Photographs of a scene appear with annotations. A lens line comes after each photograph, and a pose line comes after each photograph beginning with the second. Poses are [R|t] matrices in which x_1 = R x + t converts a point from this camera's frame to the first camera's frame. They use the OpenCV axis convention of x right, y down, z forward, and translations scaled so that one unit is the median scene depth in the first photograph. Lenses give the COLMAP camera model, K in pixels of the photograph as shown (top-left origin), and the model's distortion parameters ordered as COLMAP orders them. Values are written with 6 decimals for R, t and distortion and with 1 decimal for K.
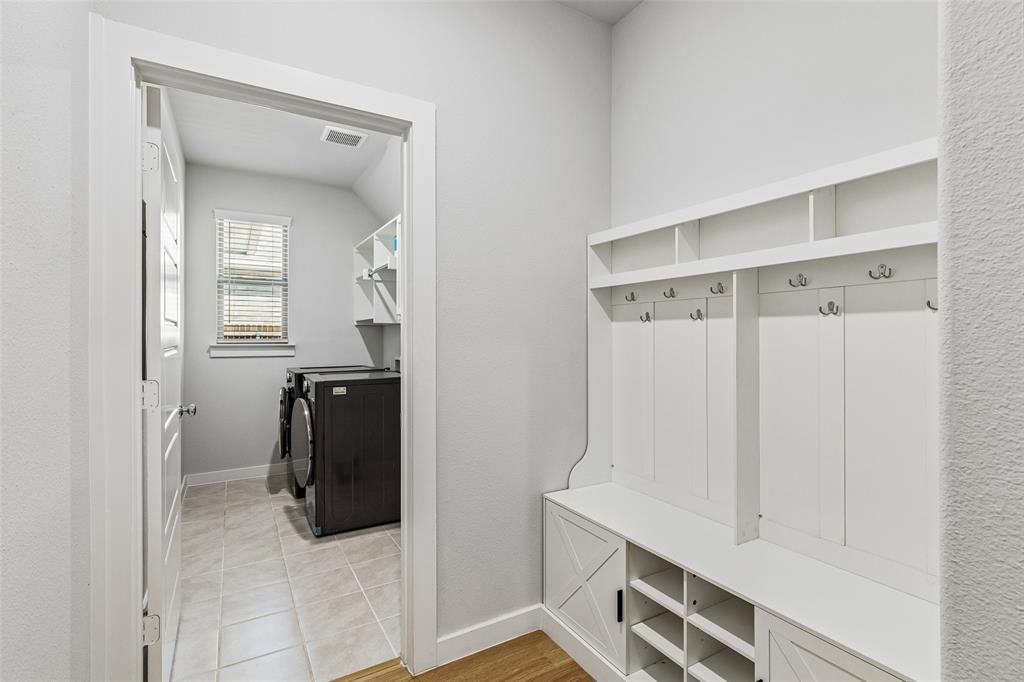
lens RADIAL K [[484.2, 0, 512.0], [0, 484.2, 341.0], [0, 0, 1]] dist [0.000067, -0.000041]
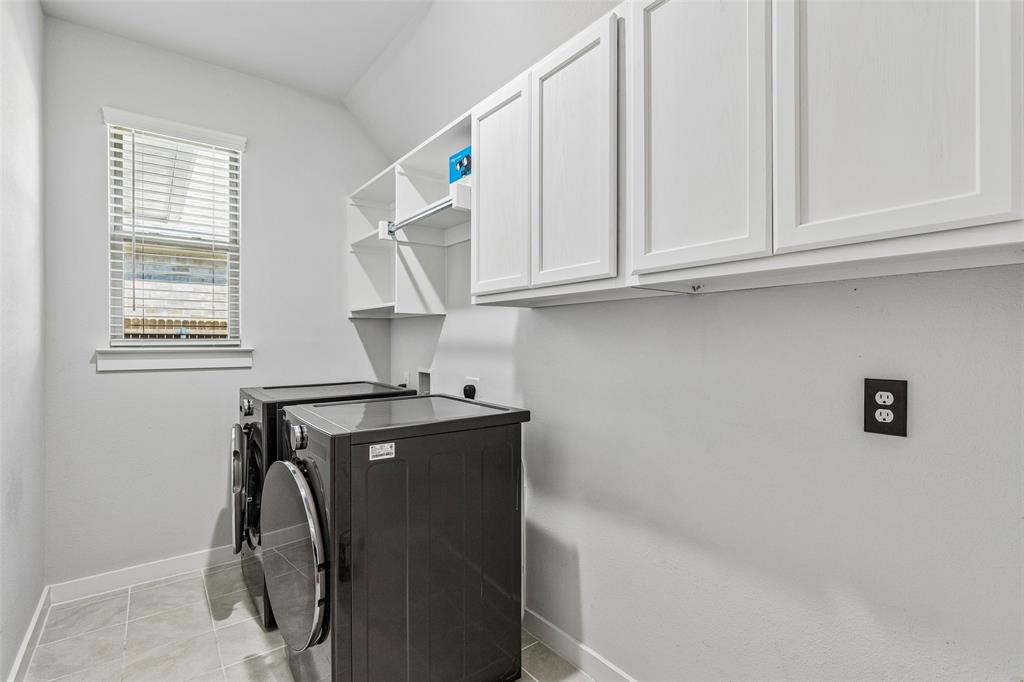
lens RADIAL K [[482.1, 0, 512.3], [0, 482.1, 346.6], [0, 0, 1]] dist [-0.000671, 0.001542]
pose [[0.992908, 0.001132, 0.118876, -0.209378], [-0.002450, 0.999937, 0.010946, -0.002433], [-0.118856, -0.011160, 0.992849, 0.383645]]
